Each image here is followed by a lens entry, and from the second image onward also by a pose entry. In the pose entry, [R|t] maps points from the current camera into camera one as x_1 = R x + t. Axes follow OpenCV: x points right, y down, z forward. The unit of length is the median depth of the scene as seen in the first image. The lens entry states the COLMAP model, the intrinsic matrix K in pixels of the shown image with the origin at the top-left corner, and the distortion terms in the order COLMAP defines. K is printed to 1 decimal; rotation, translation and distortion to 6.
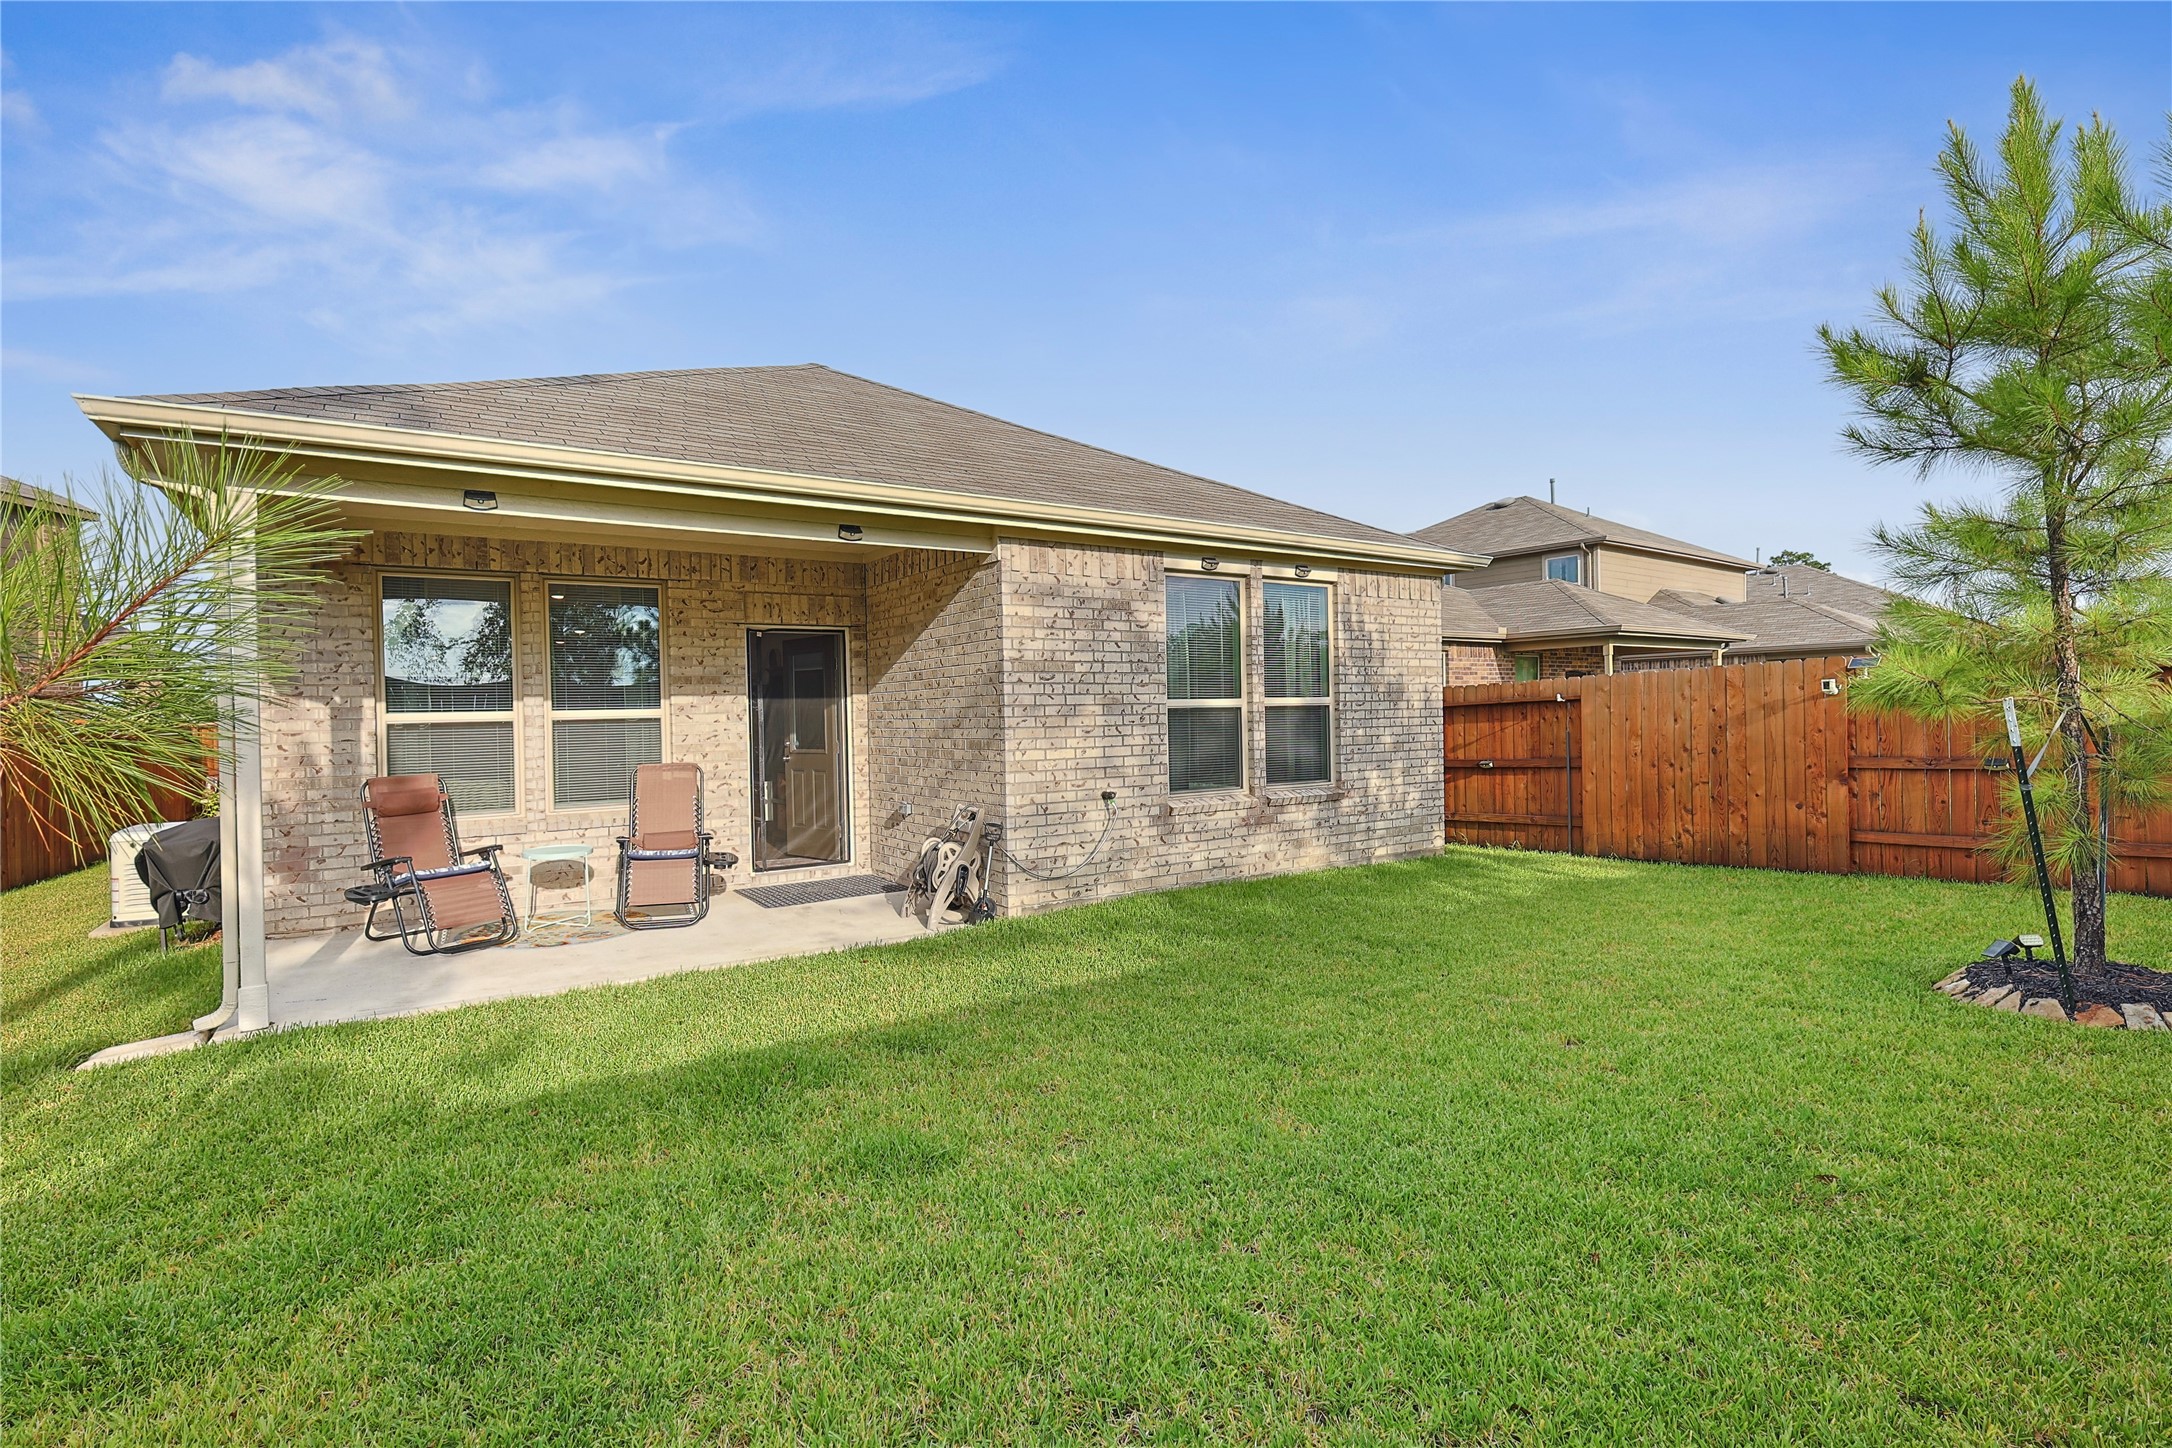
lens RADIAL K [[1005.9, 0, 1098.8], [0, 1005.9, 721.3], [0, 0, 1]] dist [-0.000197, 0.000536]
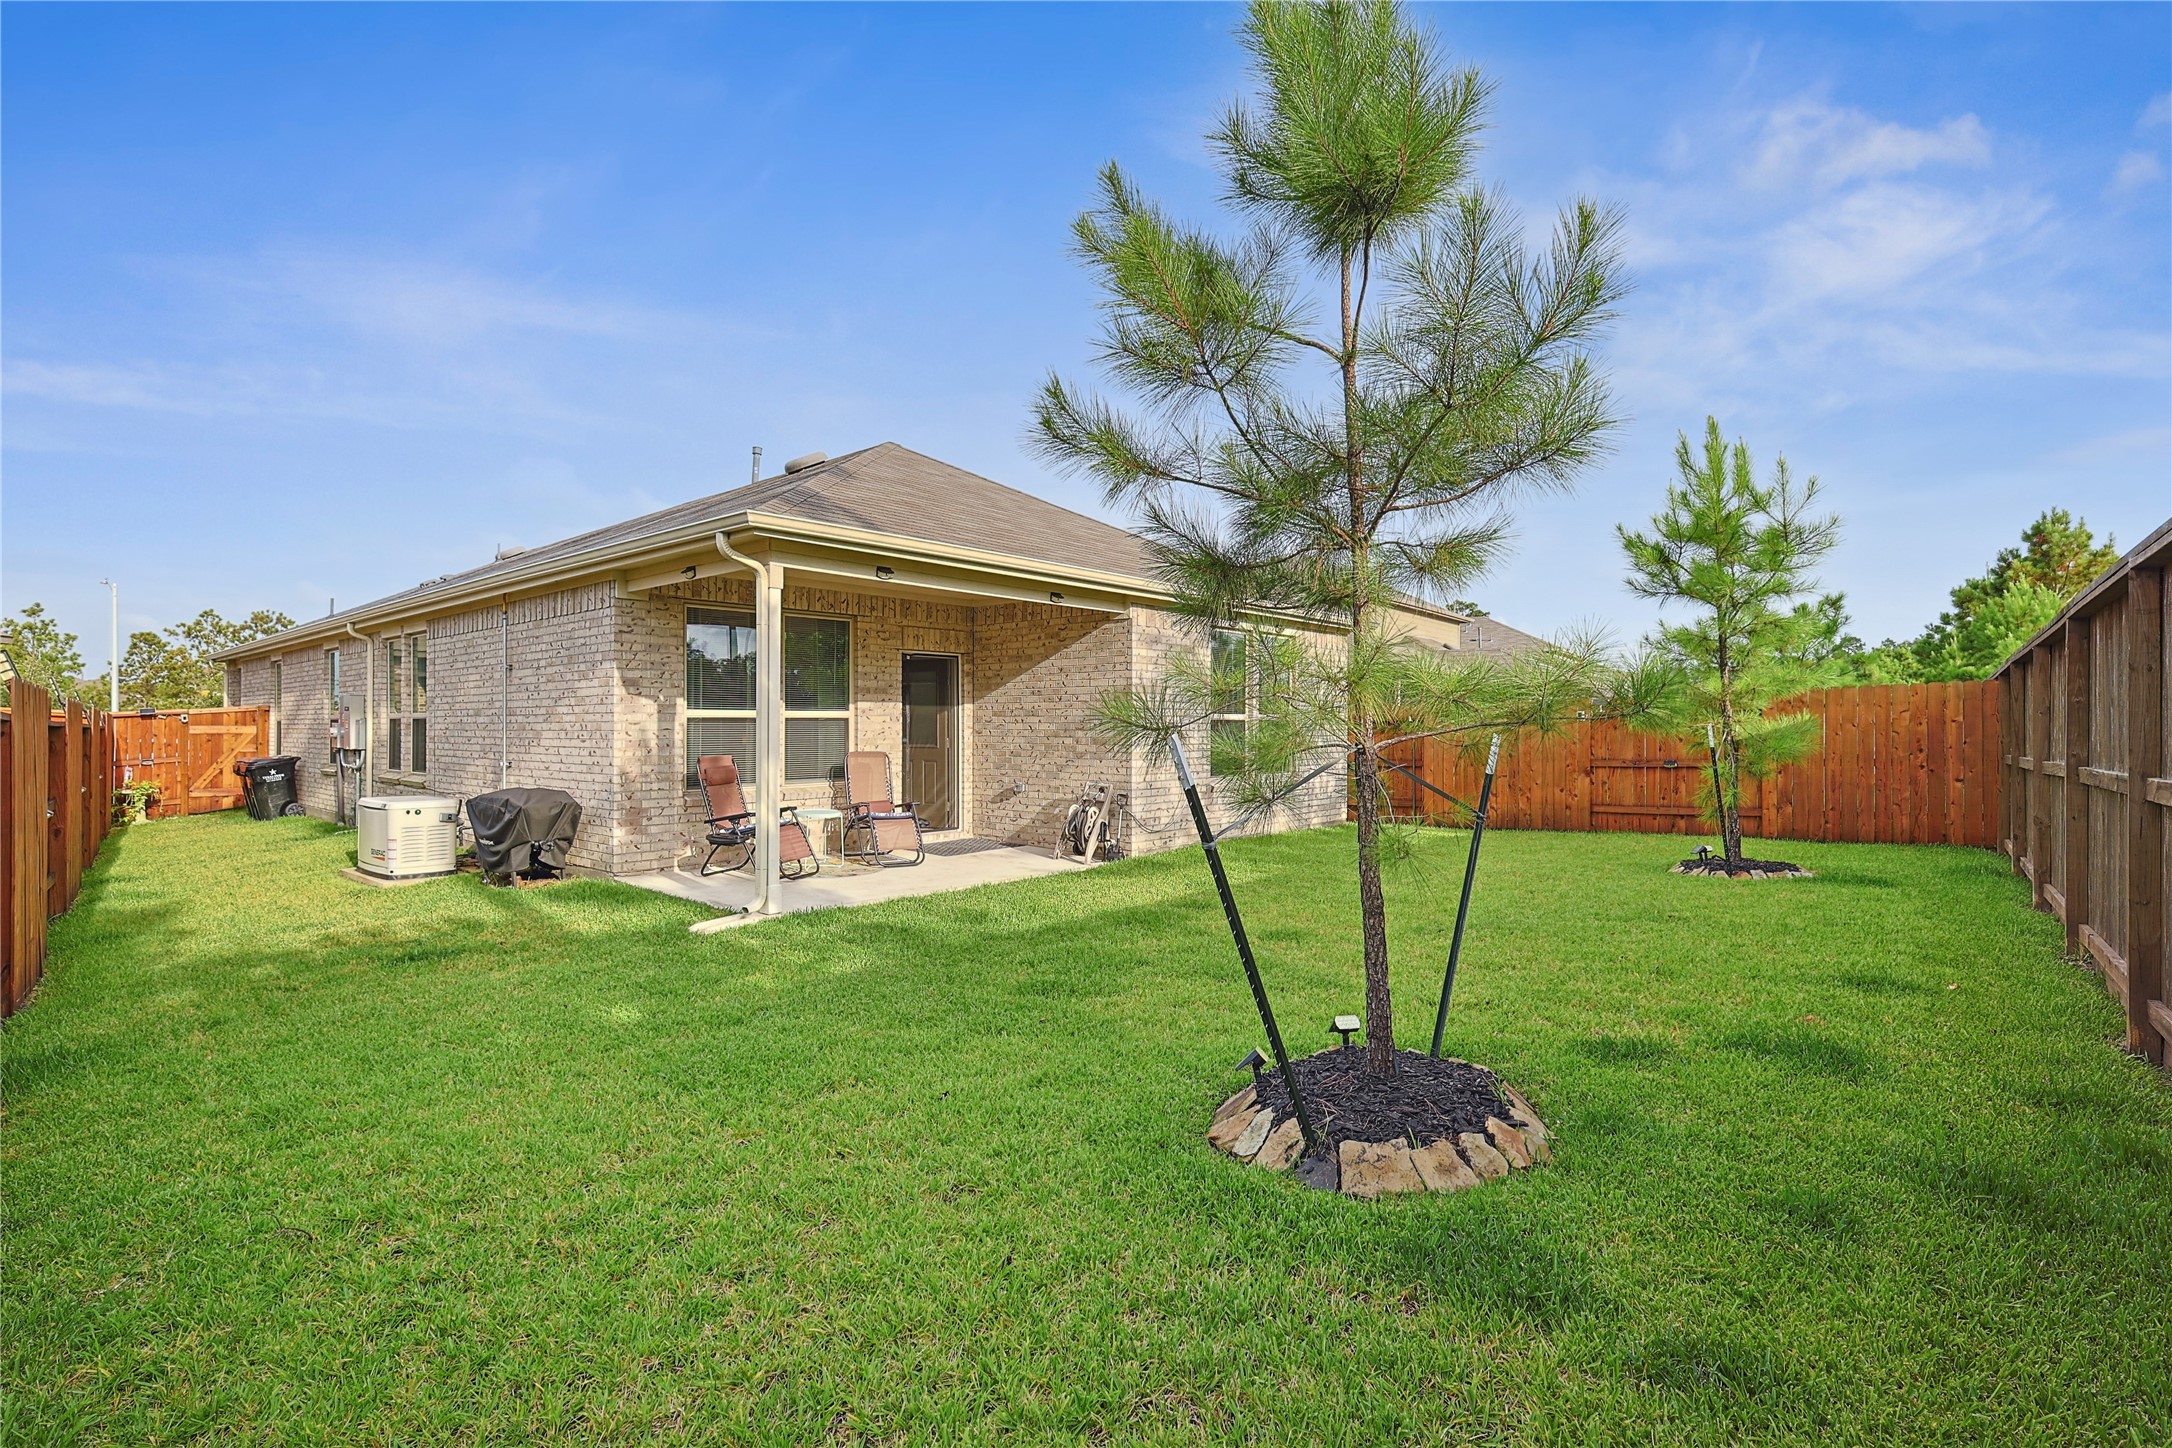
lens RADIAL K [[1005.9, 0, 1071.0], [0, 1005.9, 724.7], [0, 0, 1]] dist [-0.000197, 0.000536]
pose [[0.968290, 0.022394, 0.248822, -0.549617], [-0.019964, 0.999725, -0.012283, 0.018515], [-0.249029, 0.006926, 0.968471, -0.423551]]
